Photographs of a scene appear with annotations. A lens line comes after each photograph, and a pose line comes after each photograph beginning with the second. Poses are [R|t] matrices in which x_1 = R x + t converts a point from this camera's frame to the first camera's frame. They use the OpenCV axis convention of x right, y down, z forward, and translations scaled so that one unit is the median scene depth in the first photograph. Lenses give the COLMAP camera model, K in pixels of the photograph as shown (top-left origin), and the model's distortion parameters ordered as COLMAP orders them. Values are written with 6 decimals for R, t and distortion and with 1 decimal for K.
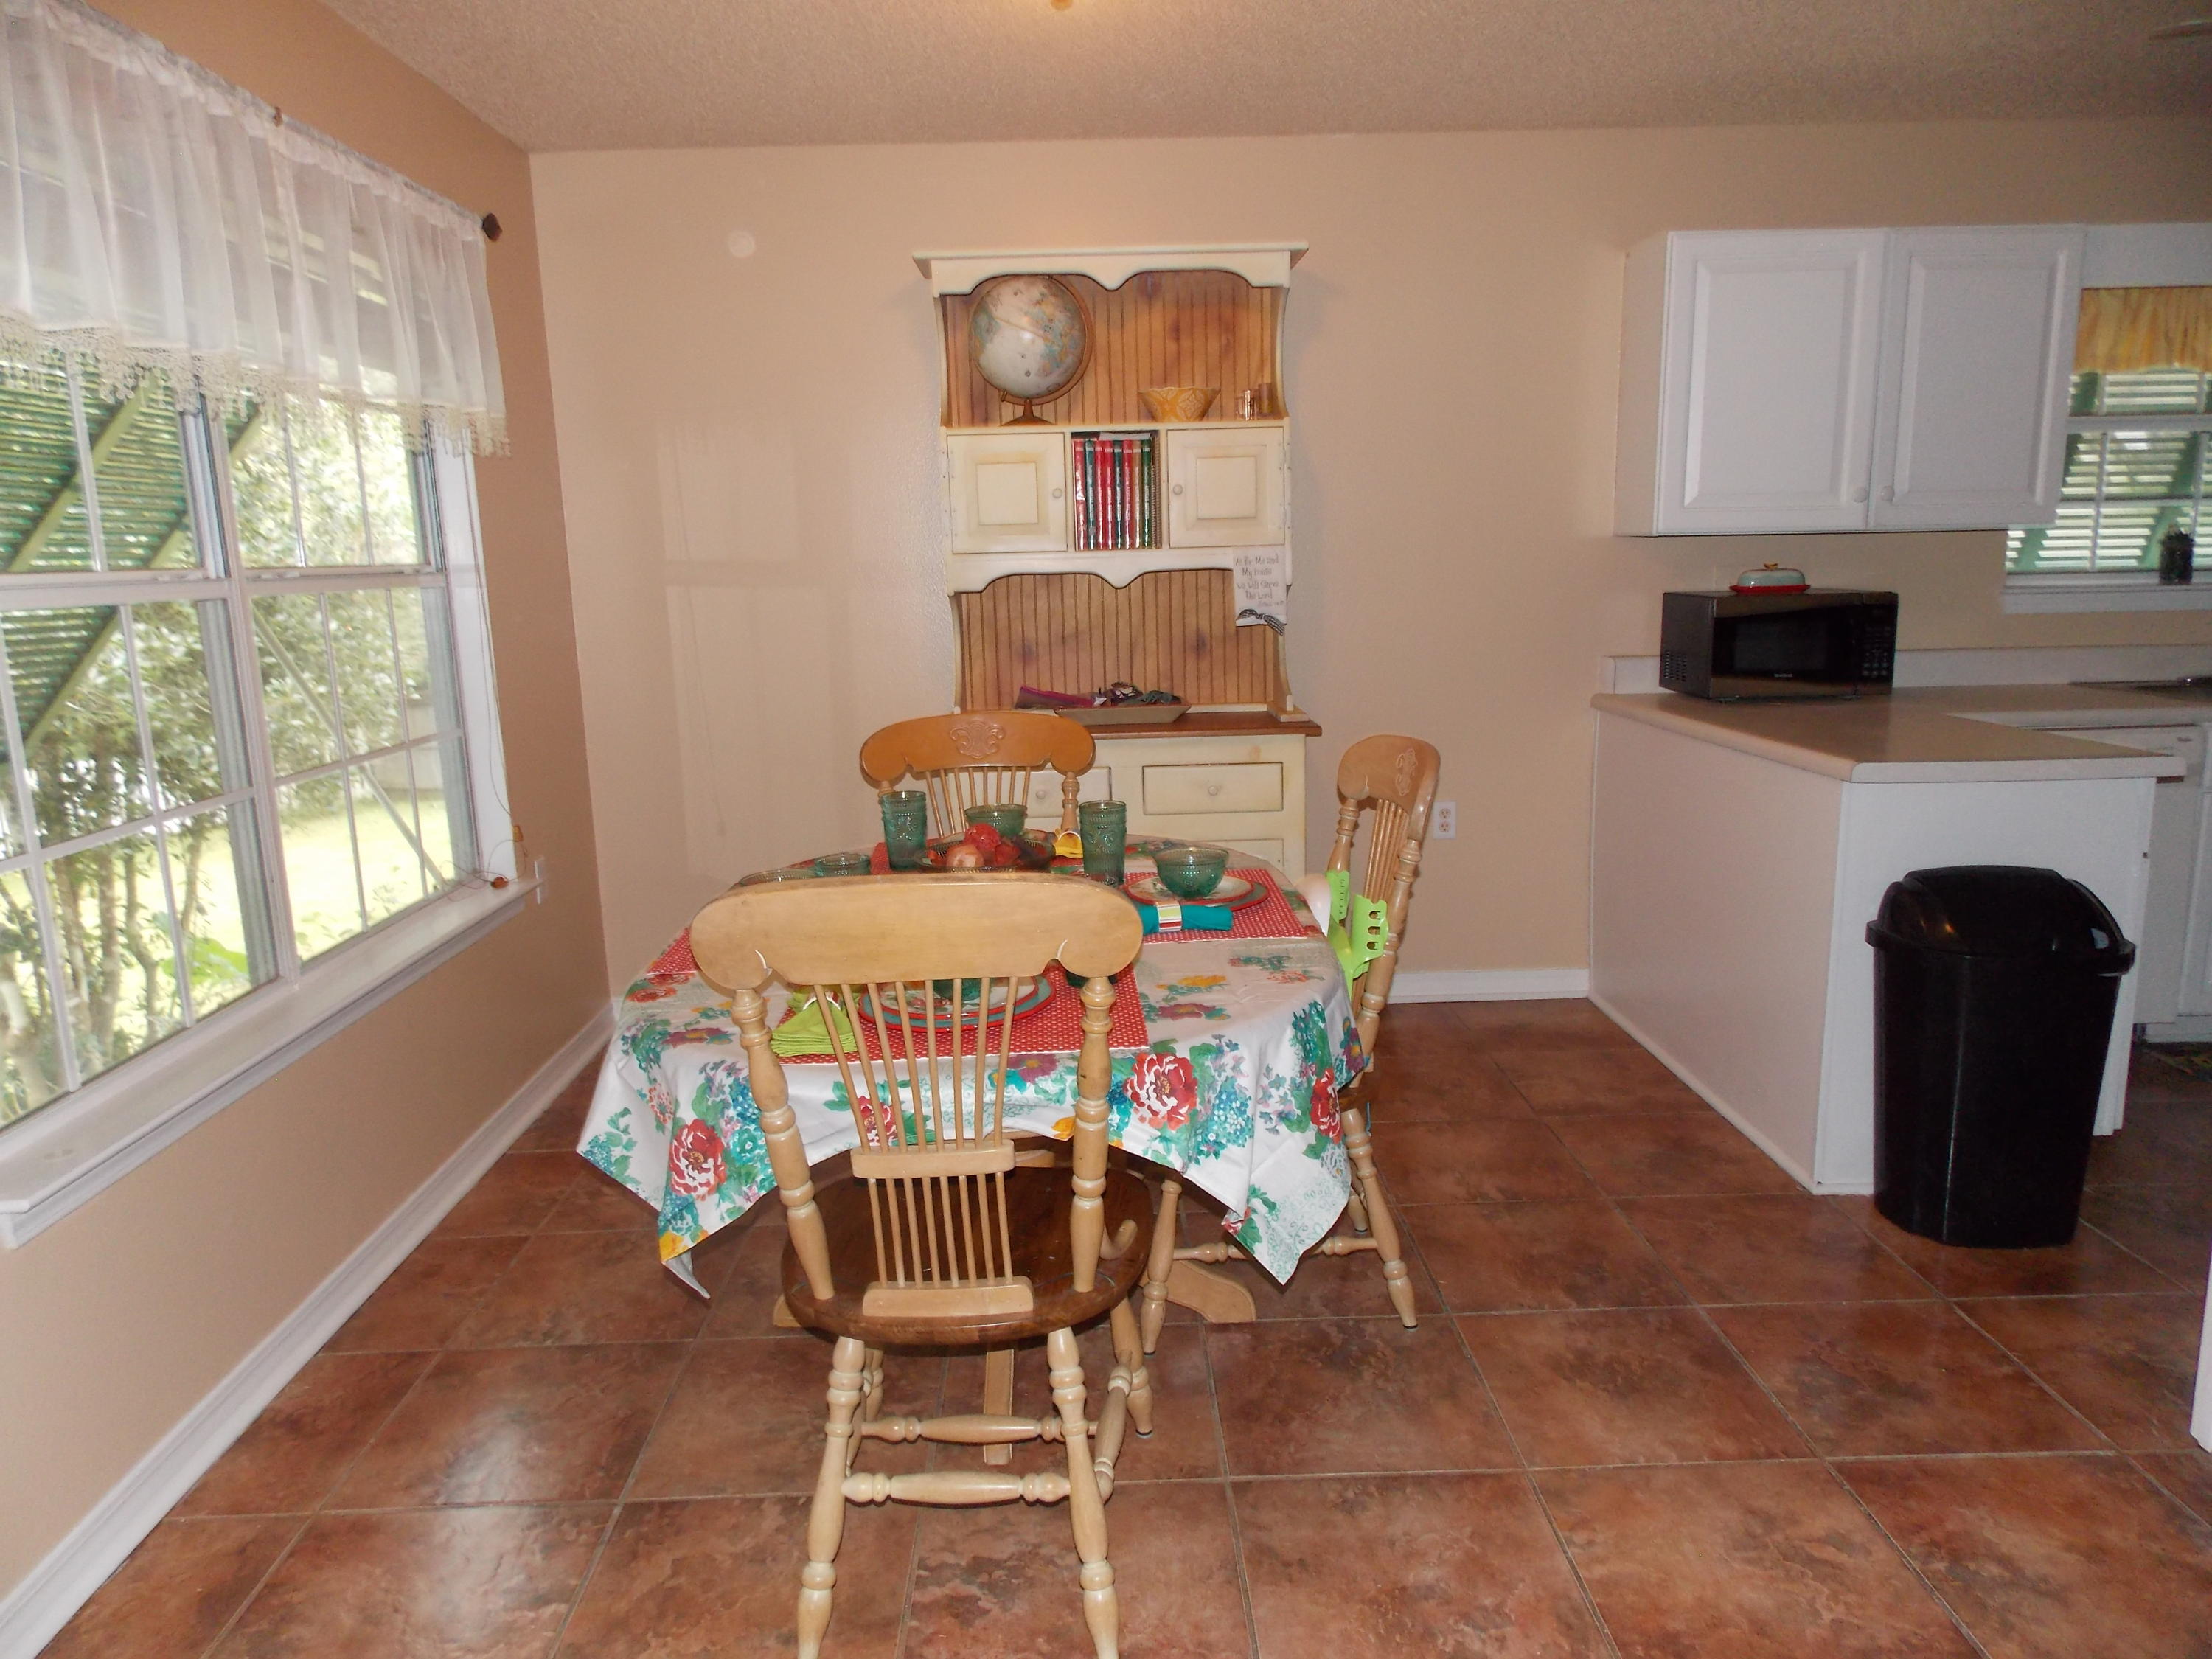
lens RADIAL K [[1494.9, 0, 1115.1], [0, 1494.9, 823.8], [0, 0, 1]] dist [0.044535, -0.019916]
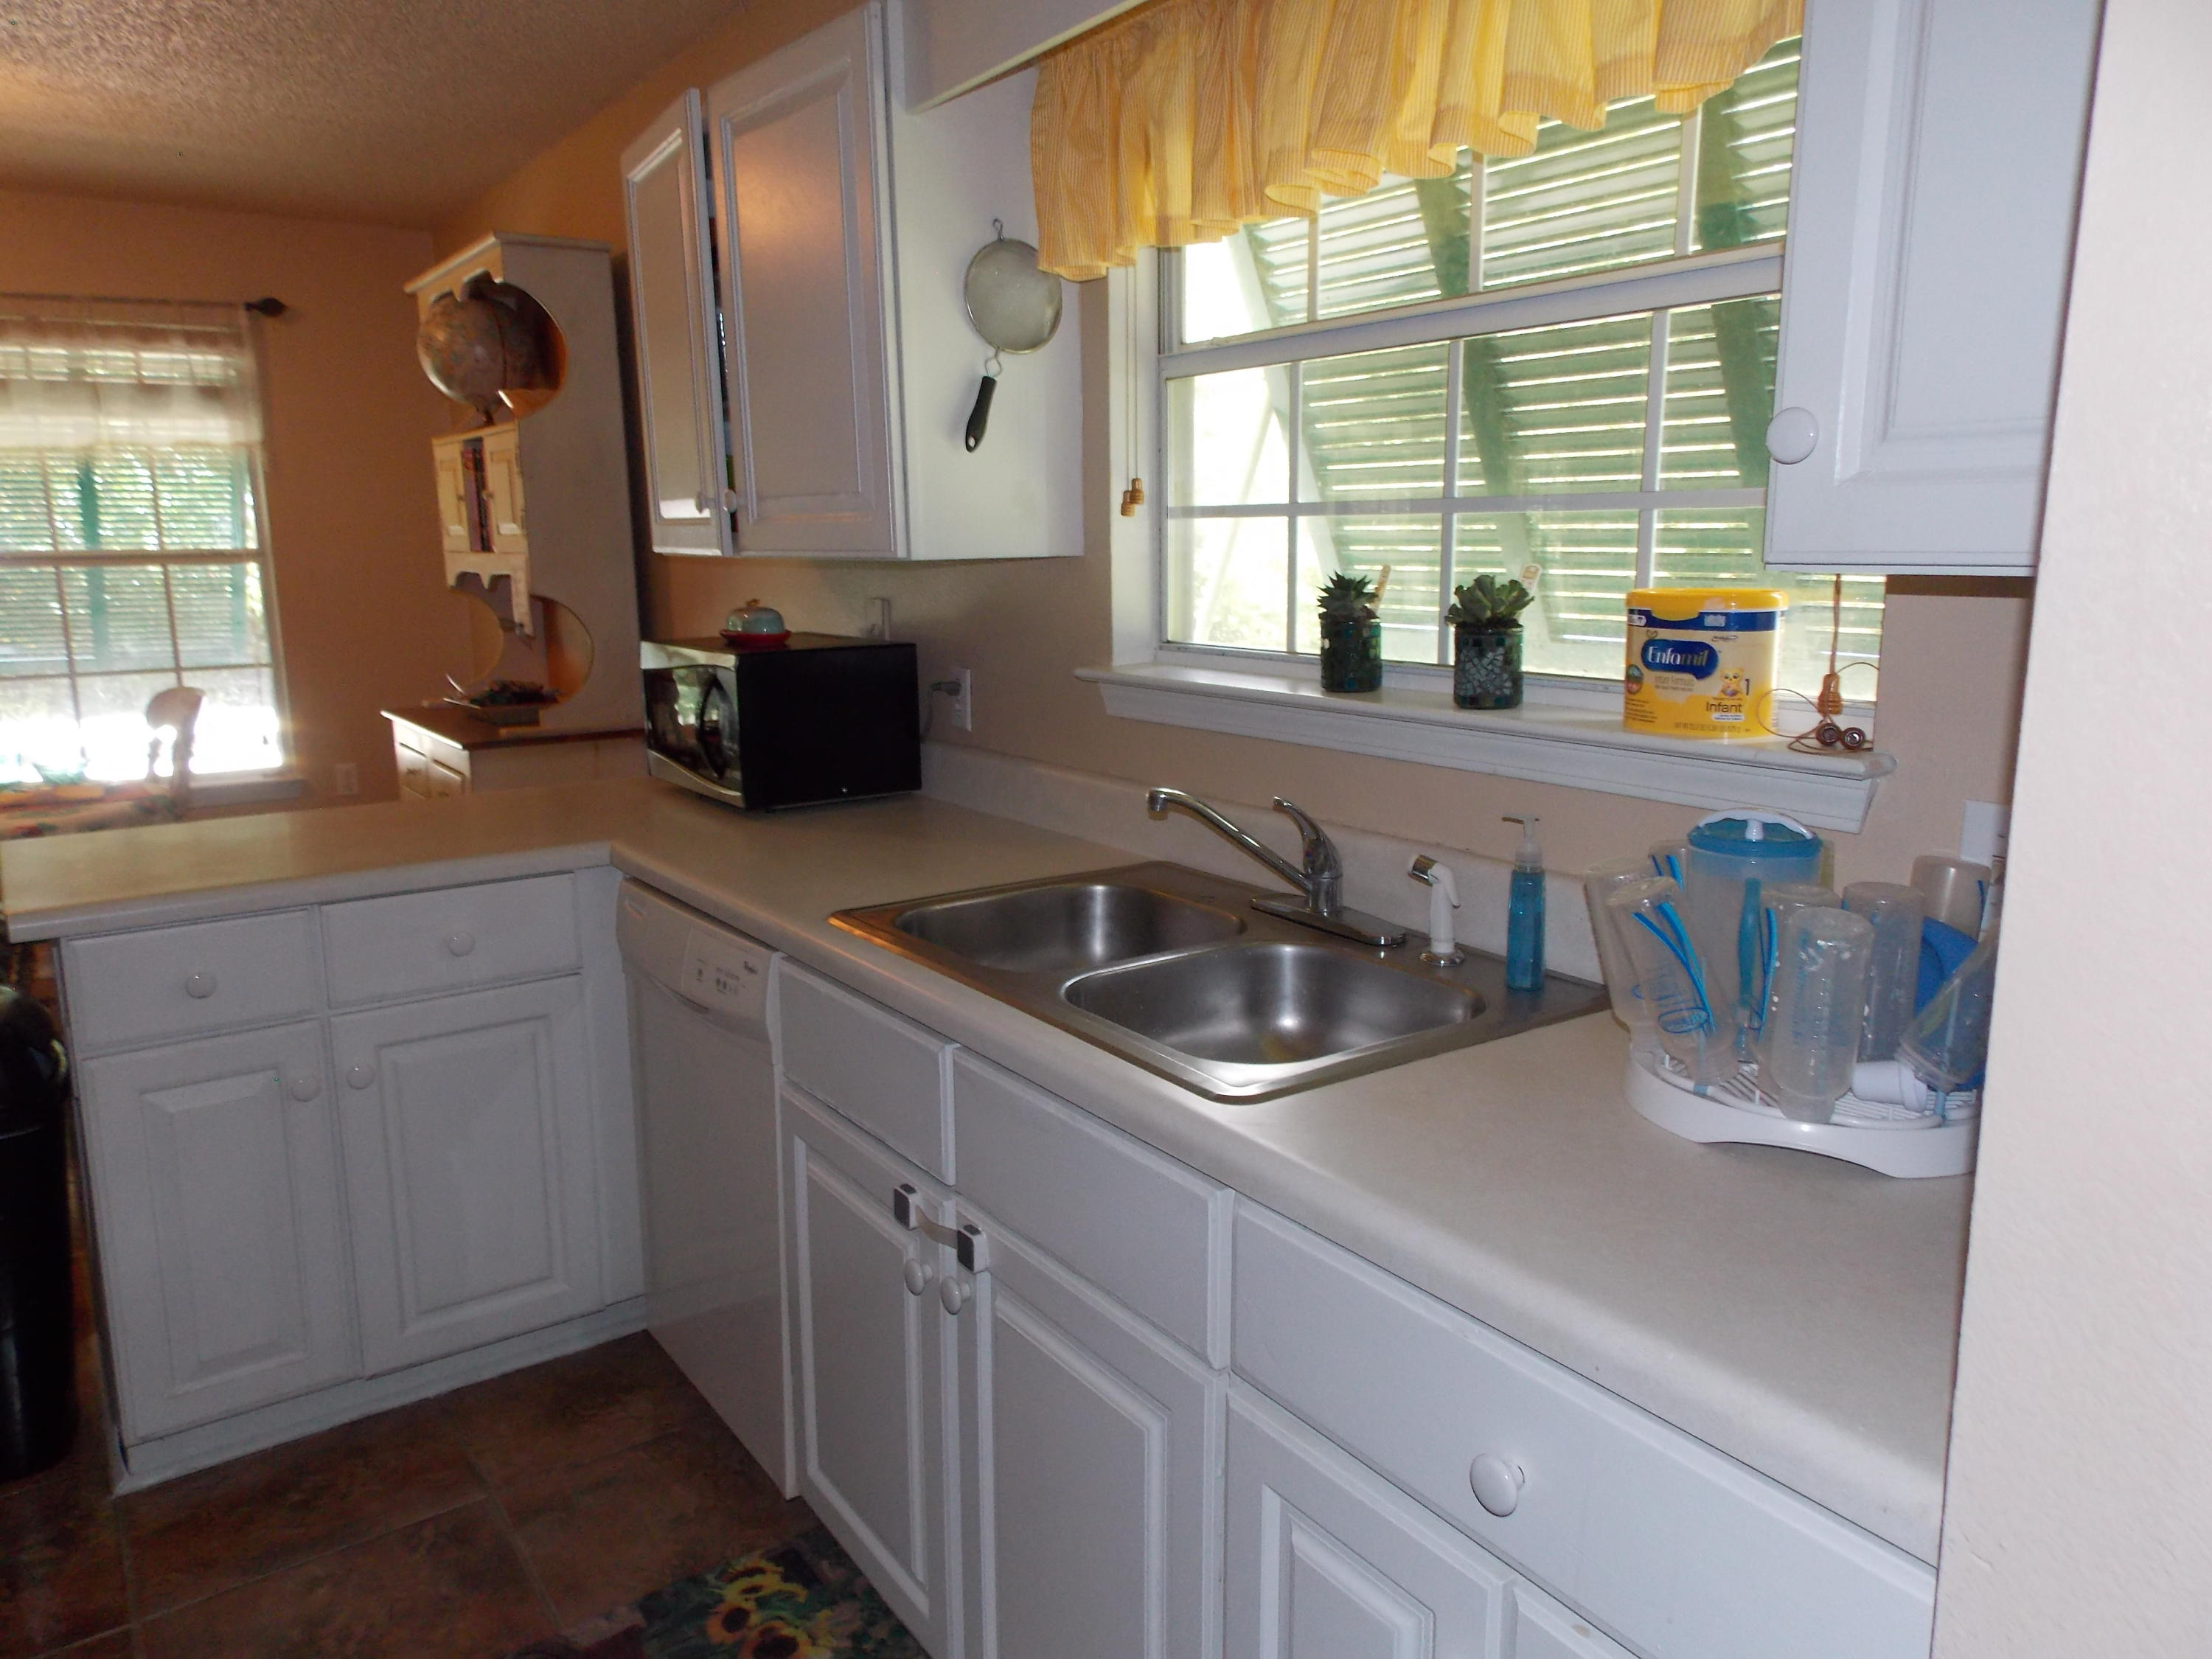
lens RADIAL K [[1570.8, 0, 1096.5], [0, 1570.8, 806.9], [0, 0, 1]] dist [0.071842, -0.027032]
pose [[0.501596, 0.175666, -0.847079, 1.258255], [-0.174834, 0.979546, 0.099609, -0.184274], [0.847251, 0.098134, 0.522049, 0.803469]]
